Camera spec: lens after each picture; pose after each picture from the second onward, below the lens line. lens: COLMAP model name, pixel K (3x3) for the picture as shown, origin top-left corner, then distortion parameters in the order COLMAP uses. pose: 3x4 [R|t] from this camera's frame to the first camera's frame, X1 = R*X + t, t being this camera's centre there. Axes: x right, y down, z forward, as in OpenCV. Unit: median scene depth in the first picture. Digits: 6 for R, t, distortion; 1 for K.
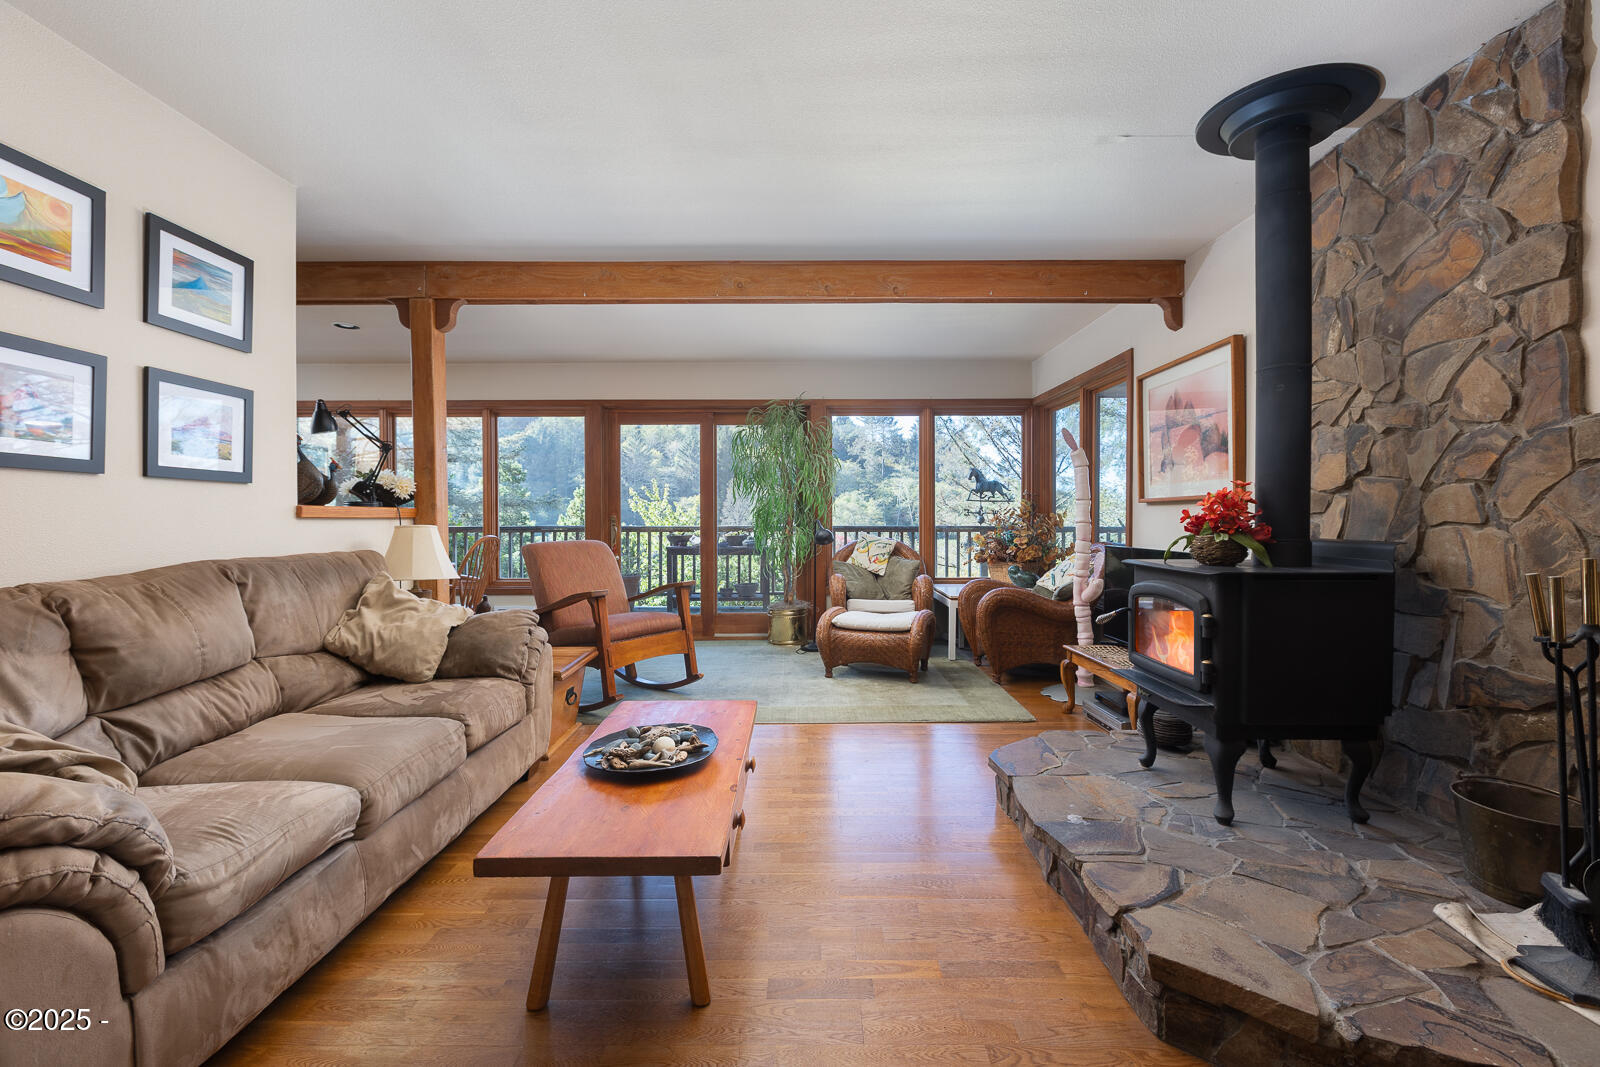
lens RADIAL K [[779.3, 0, 804.3], [0, 779.3, 522.3], [0, 0, 1]] dist [-0.018657, -0.000207]
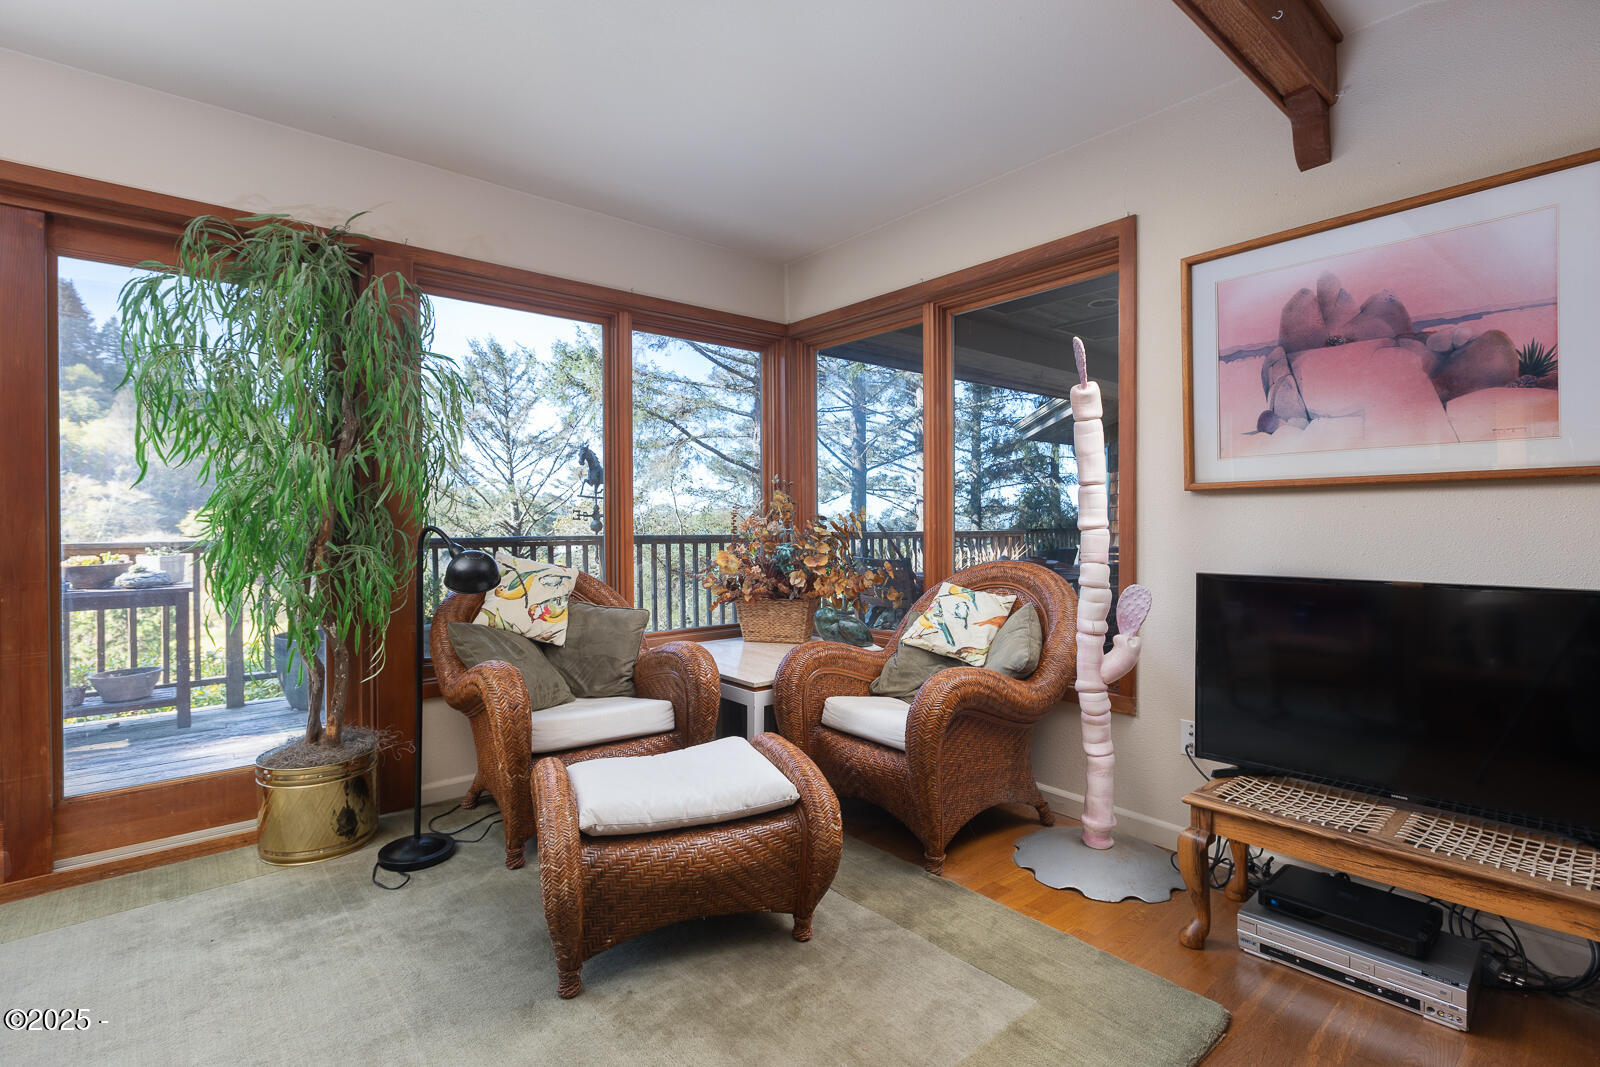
lens RADIAL K [[739.4, 0, 771.9], [0, 739.4, 525.0], [0, 0, 1]] dist [-0.006124, -0.000983]
pose [[0.754350, -0.005895, 0.656446, -0.093004], [0.008982, 0.999959, -0.001342, -0.002017], [-0.656411, 0.006909, 0.754372, 0.576764]]
